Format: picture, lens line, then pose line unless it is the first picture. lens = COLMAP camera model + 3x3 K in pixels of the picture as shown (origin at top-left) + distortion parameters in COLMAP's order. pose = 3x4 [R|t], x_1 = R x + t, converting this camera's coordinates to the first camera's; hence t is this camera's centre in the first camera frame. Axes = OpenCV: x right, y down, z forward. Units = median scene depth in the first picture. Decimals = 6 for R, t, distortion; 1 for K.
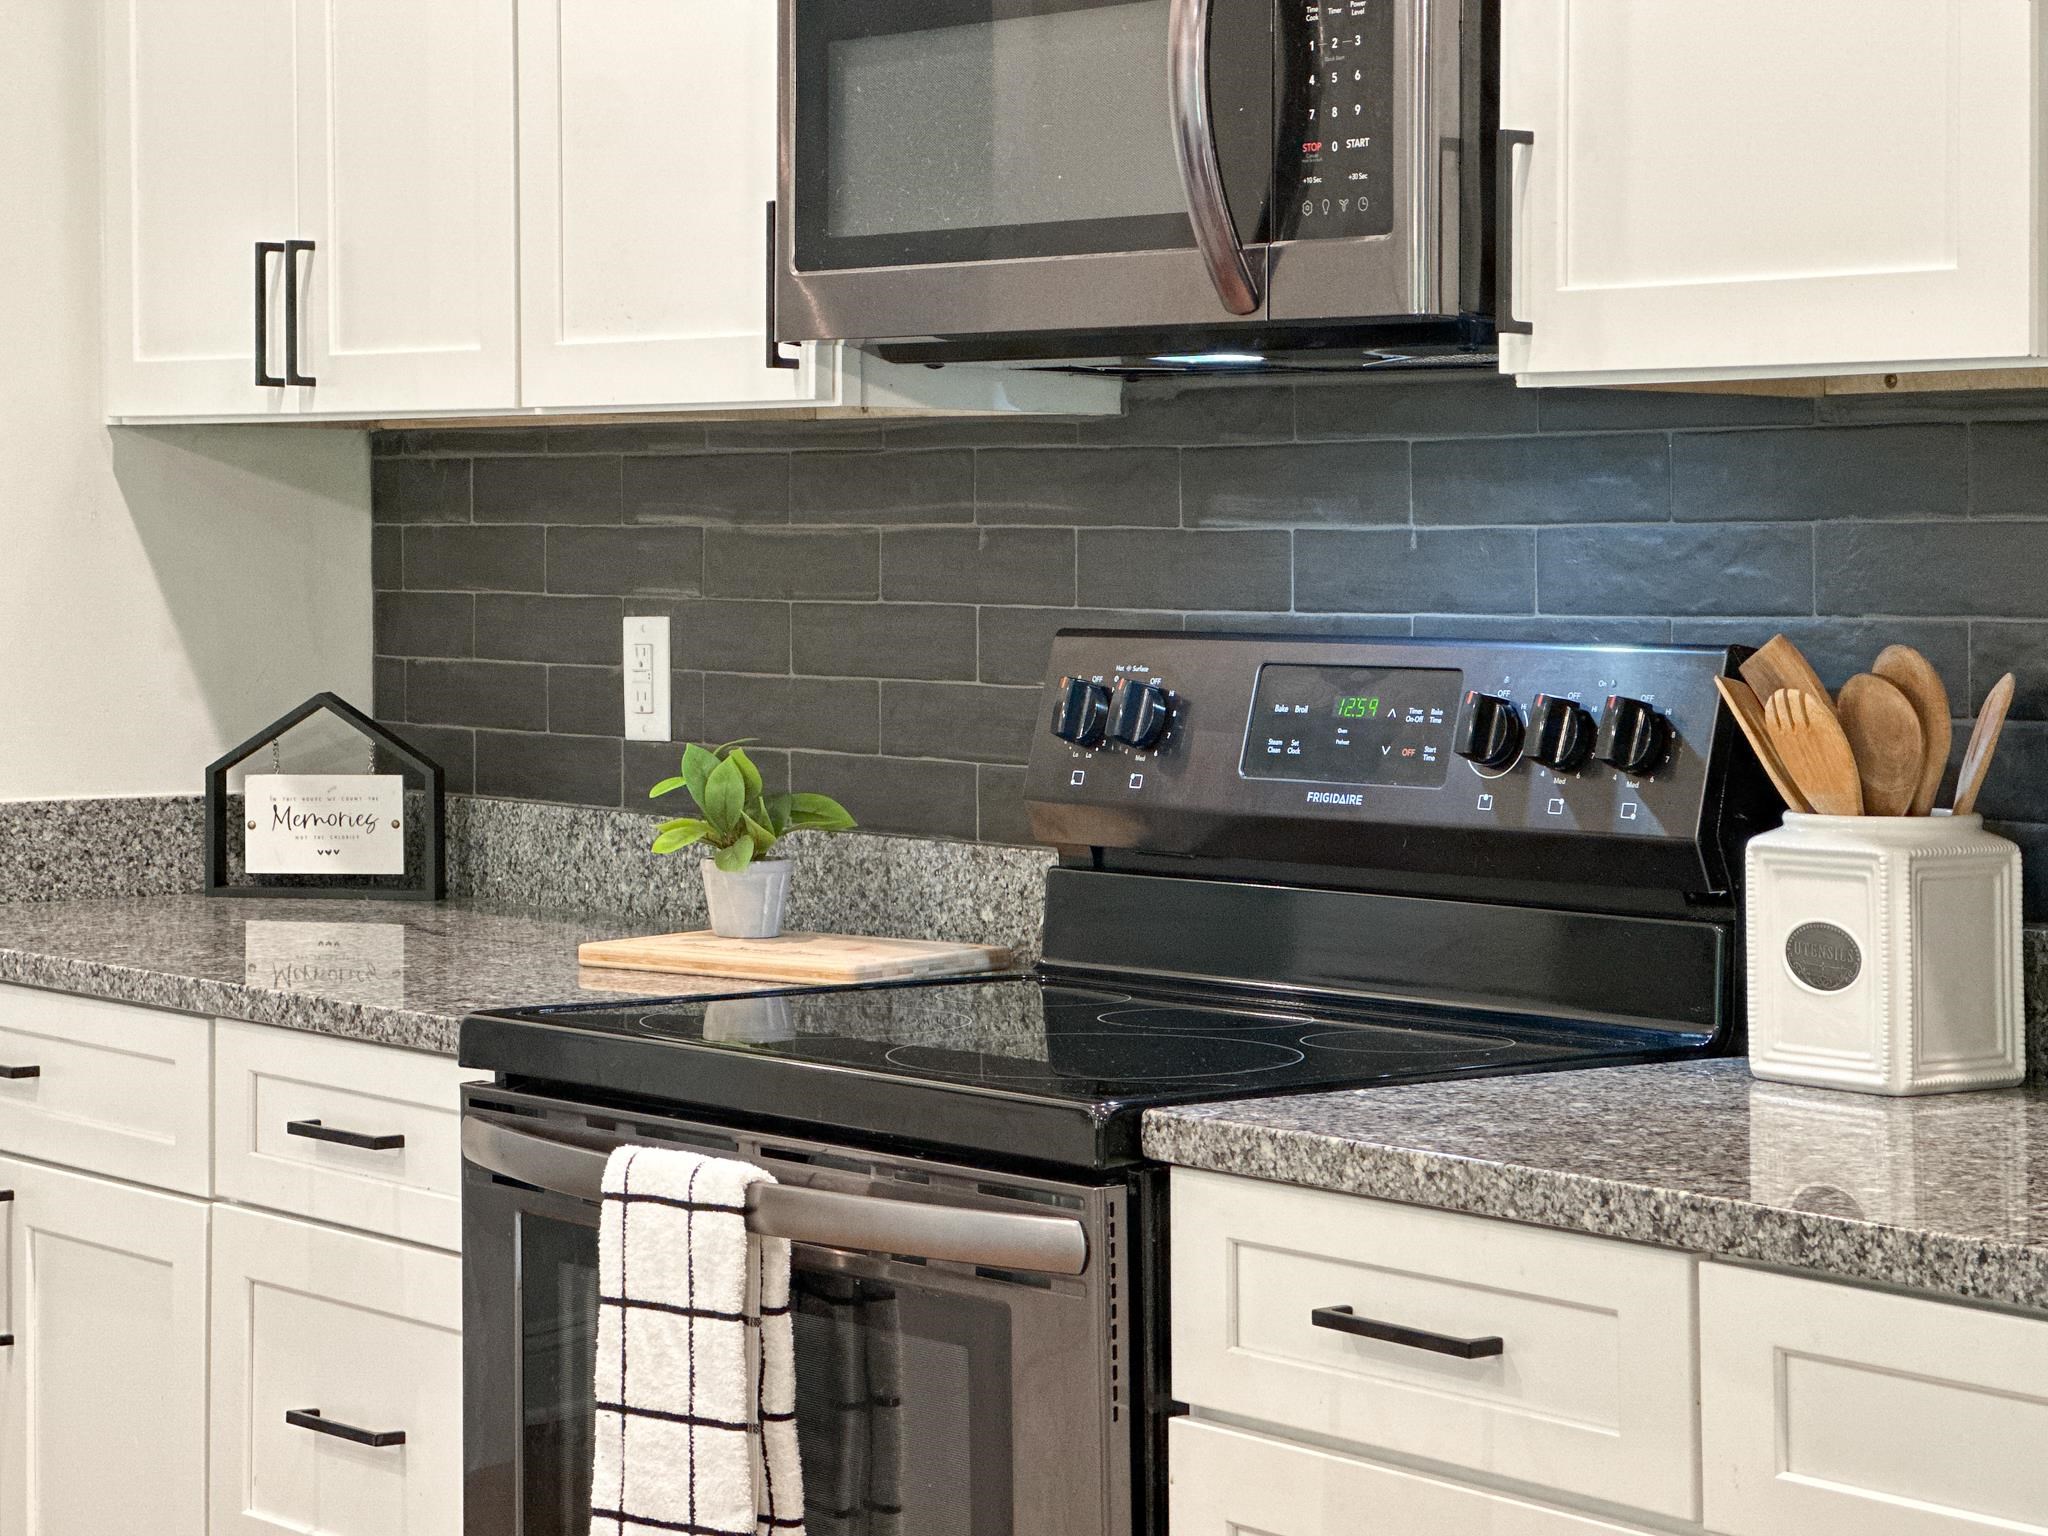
lens RADIAL K [[4624.2, 0, 978.8], [0, 4624.2, 624.5], [0, 0, 1]] dist [0.238995, 0.000000]
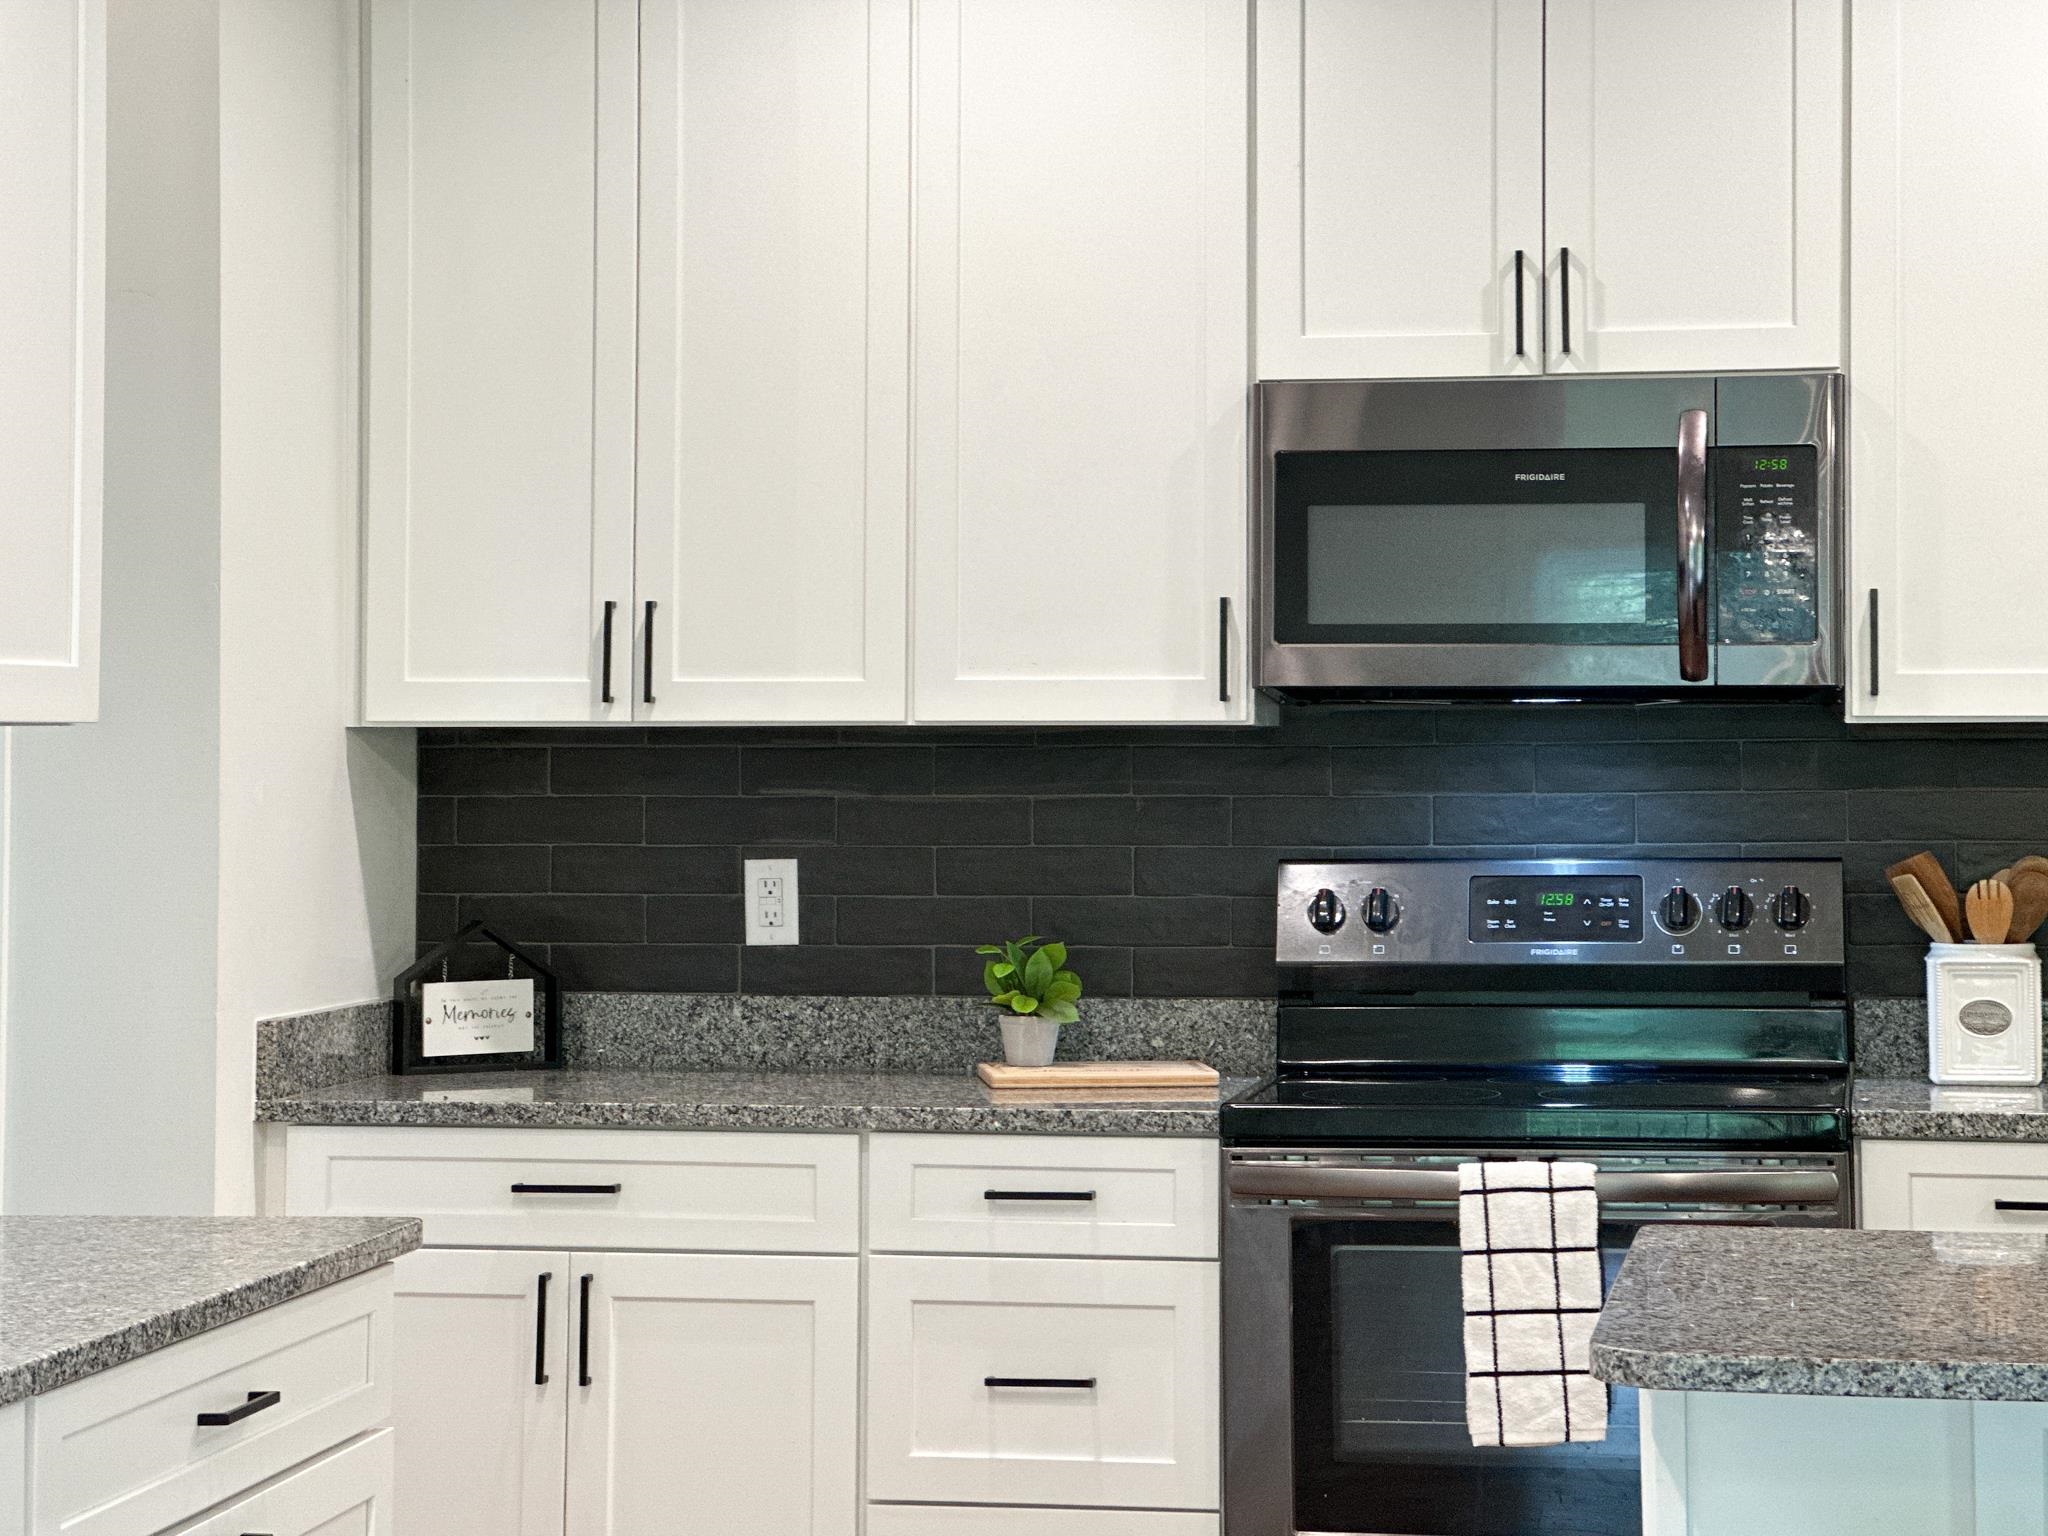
lens RADIAL K [[4624.2, 0, 1010.3], [0, 4624.2, 752.5], [0, 0, 1]] dist [0.238995, 0.000000]
pose [[0.755252, -0.009321, 0.655368, -1.338772], [0.020533, 0.999745, -0.009443, -0.027489], [-0.655113, 0.020589, 0.755250, -0.193470]]
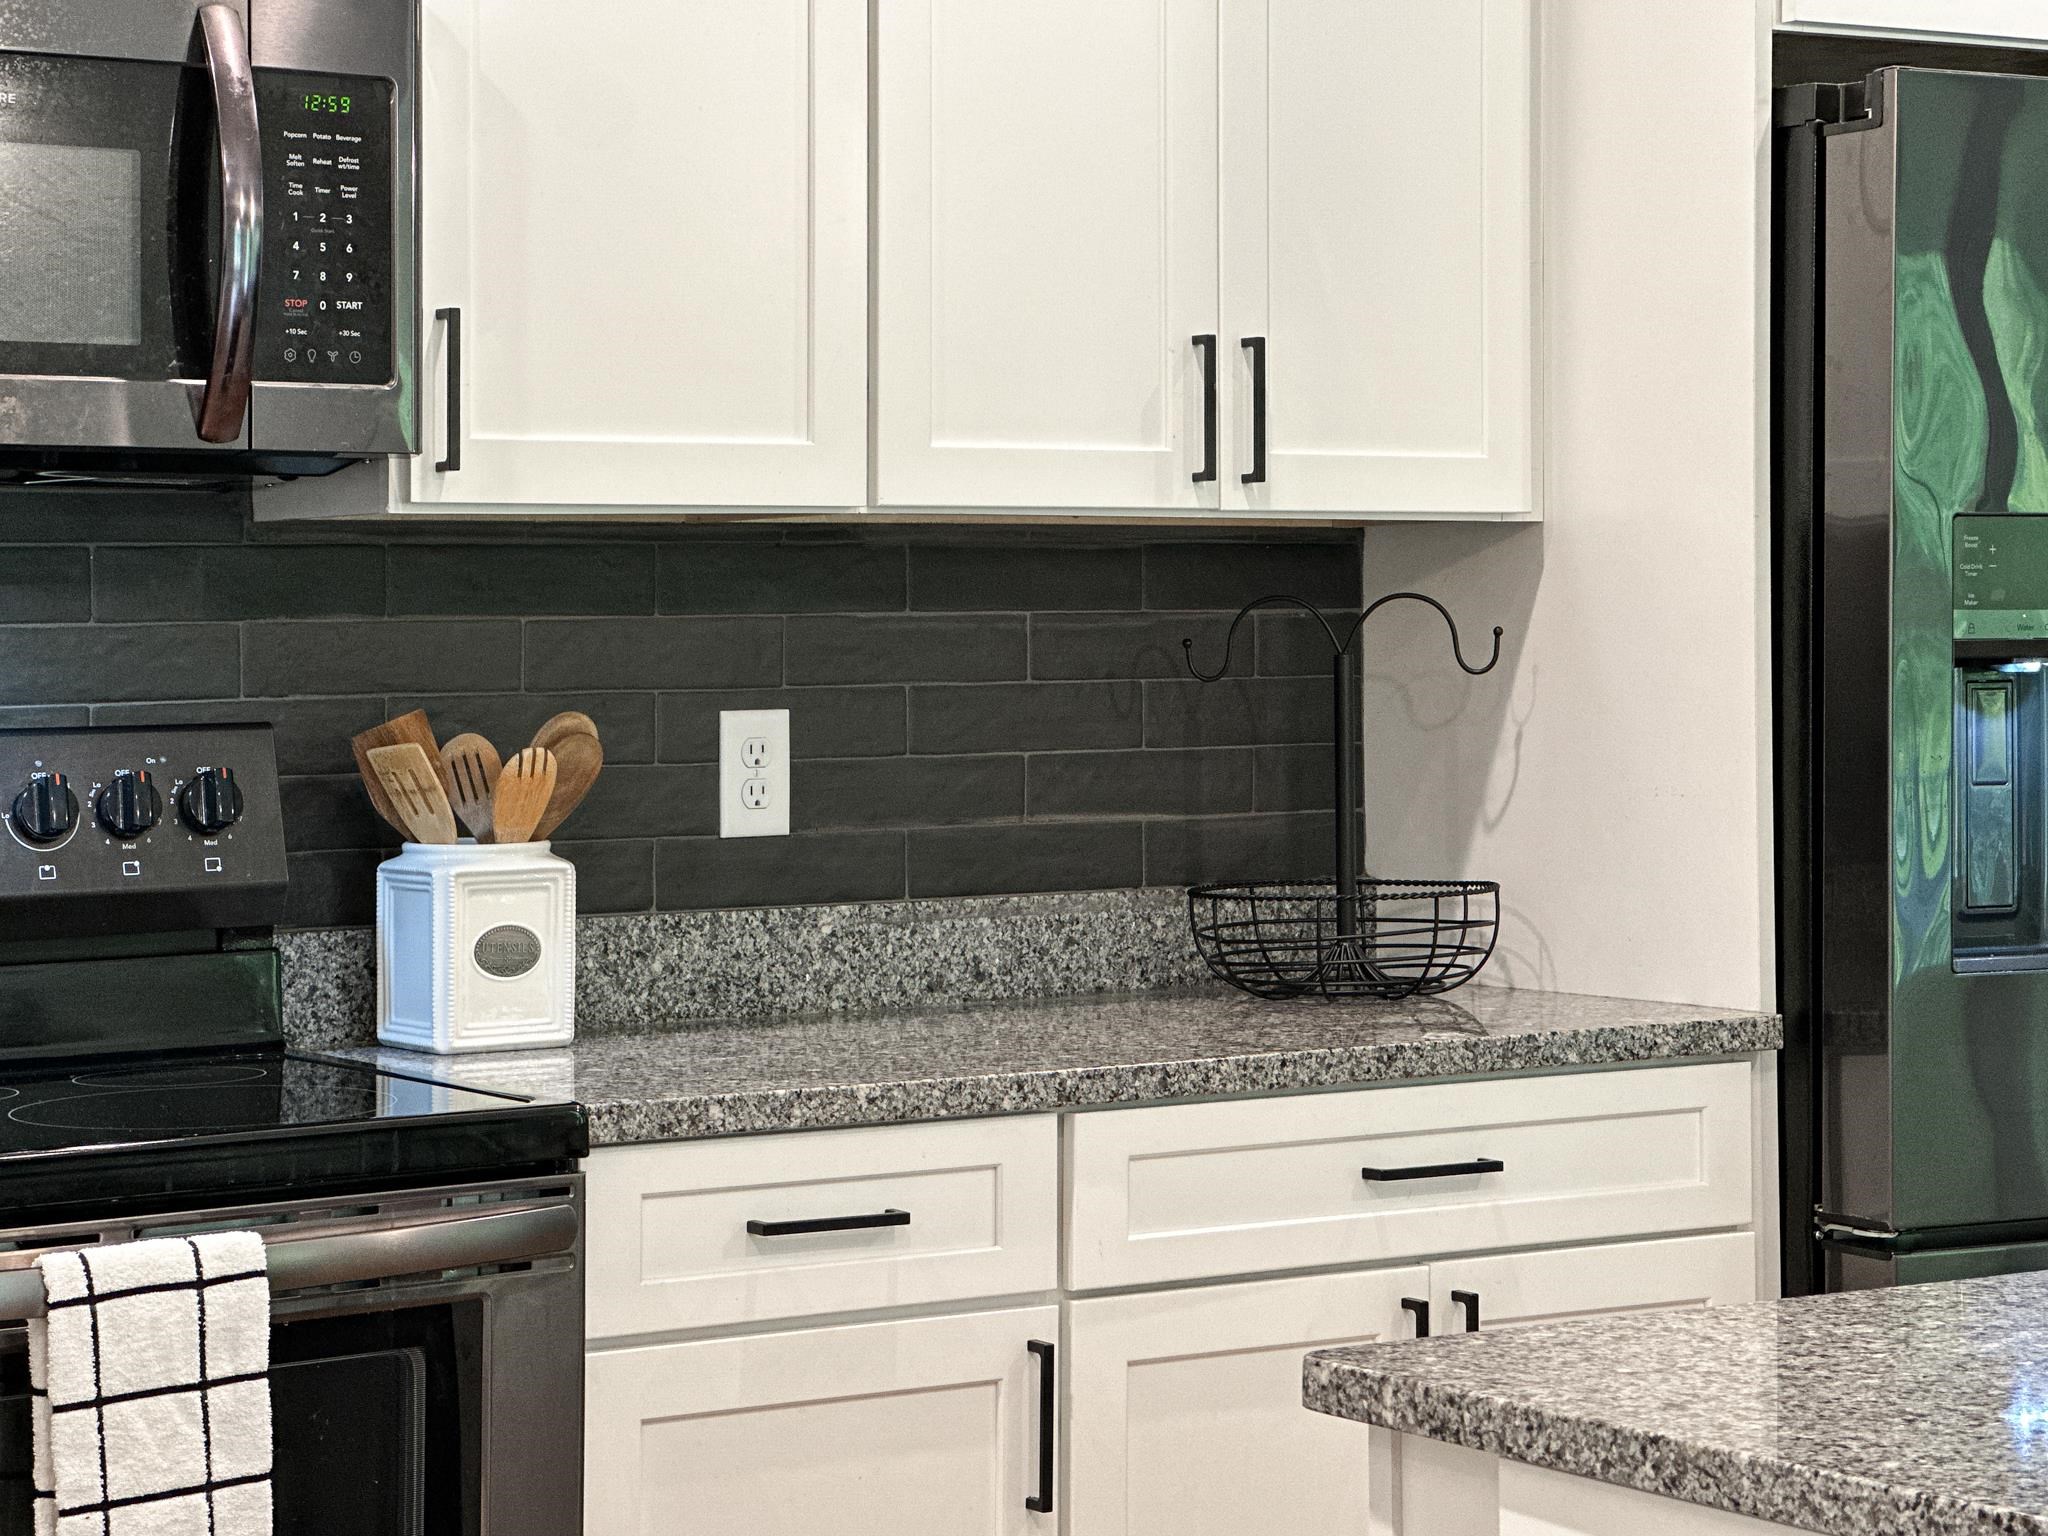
lens RADIAL K [[4624.2, 0, 1006.5], [0, 4624.2, 679.5], [0, 0, 1]] dist [0.238995, 0.000000]
pose [[0.112701, -0.020702, 0.993413, -1.059722], [0.027472, 0.999466, 0.017712, -0.023732], [-0.993249, 0.025295, 0.113210, 0.682652]]
